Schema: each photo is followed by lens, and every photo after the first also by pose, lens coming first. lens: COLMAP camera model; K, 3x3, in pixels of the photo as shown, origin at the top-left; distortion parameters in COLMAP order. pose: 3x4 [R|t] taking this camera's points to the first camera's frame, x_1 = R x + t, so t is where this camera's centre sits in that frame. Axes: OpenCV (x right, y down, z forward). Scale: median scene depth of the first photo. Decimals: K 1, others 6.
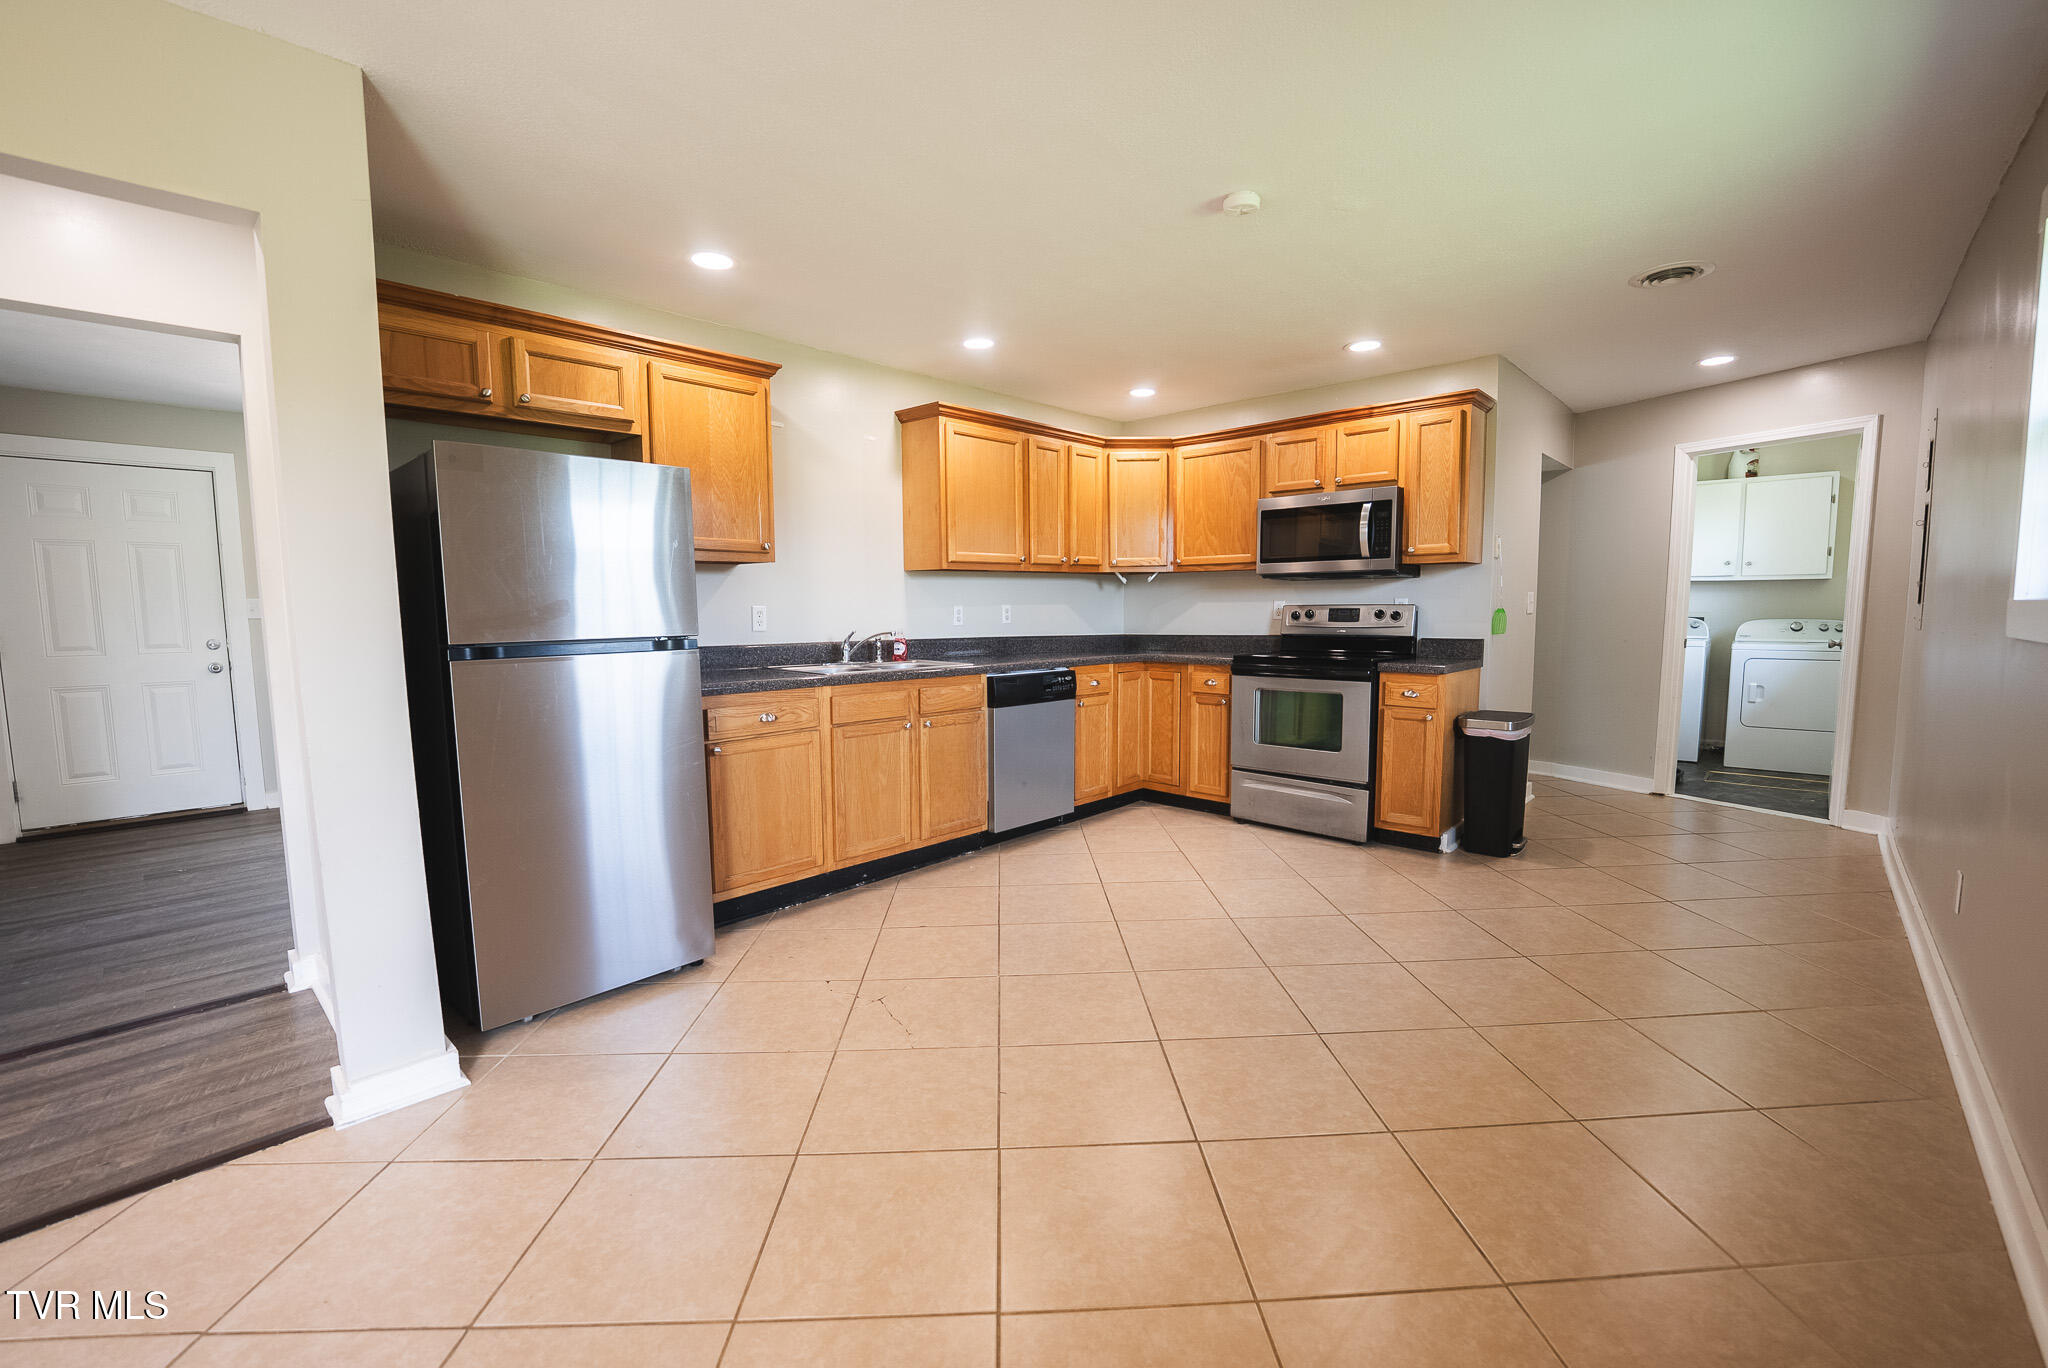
lens RADIAL K [[843.4, 0, 1024.8], [0, 843.4, 677.8], [0, 0, 1]] dist [-0.001652, 0.000351]
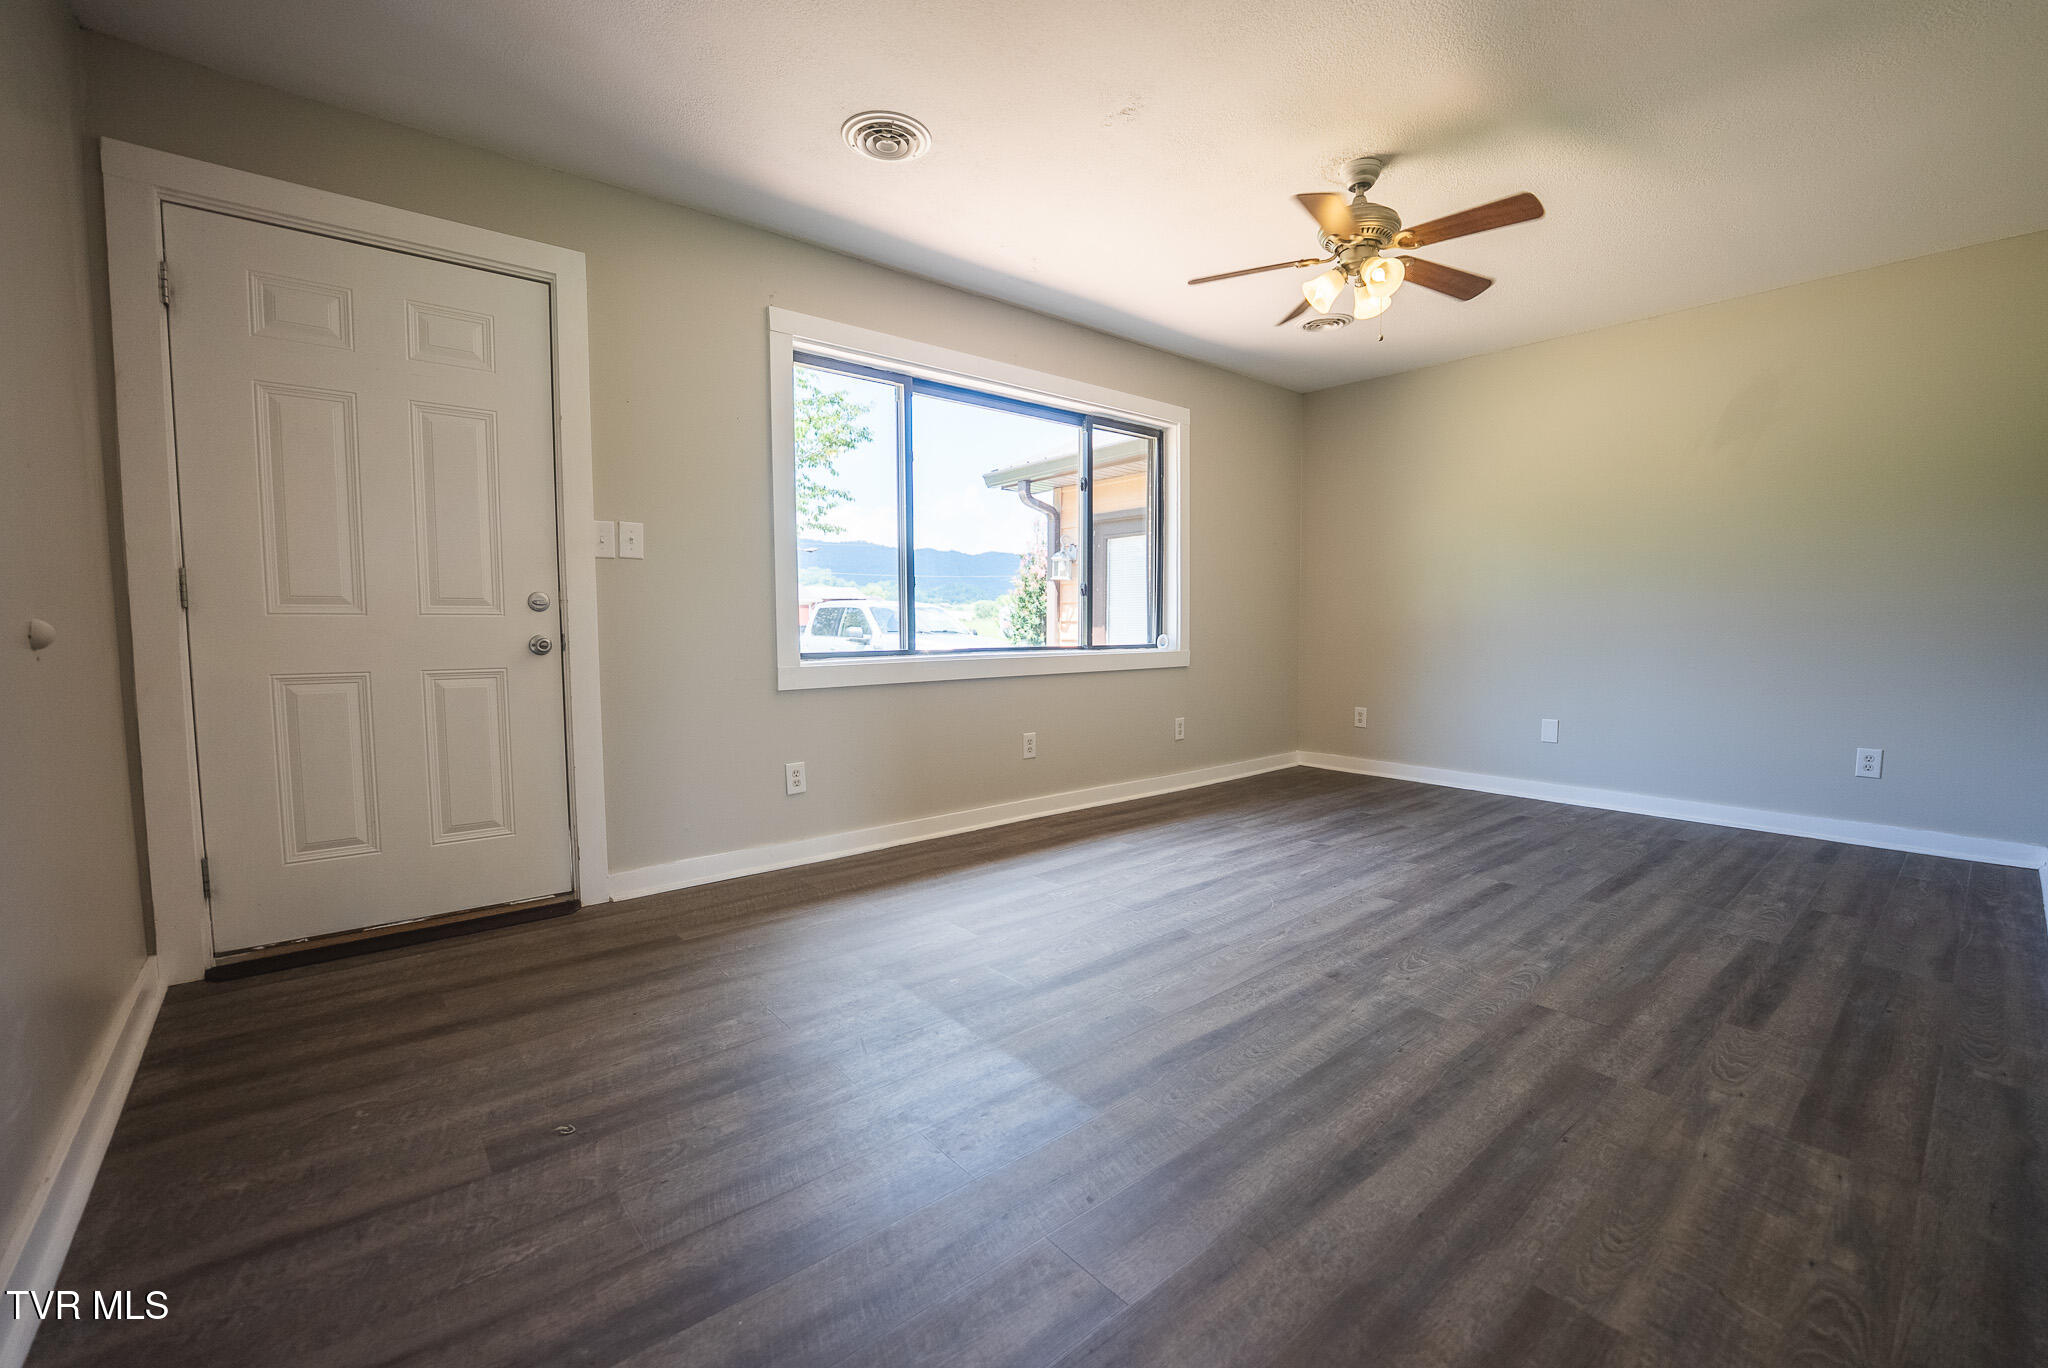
lens RADIAL K [[843.4, 0, 1020.6], [0, 843.4, 689.6], [0, 0, 1]] dist [-0.001652, 0.000351]
pose [[0.992206, 0.021644, -0.122715, -0.617425], [-0.023247, 0.999662, -0.011641, 0.016810], [0.122421, 0.014403, 0.992374, 0.525195]]
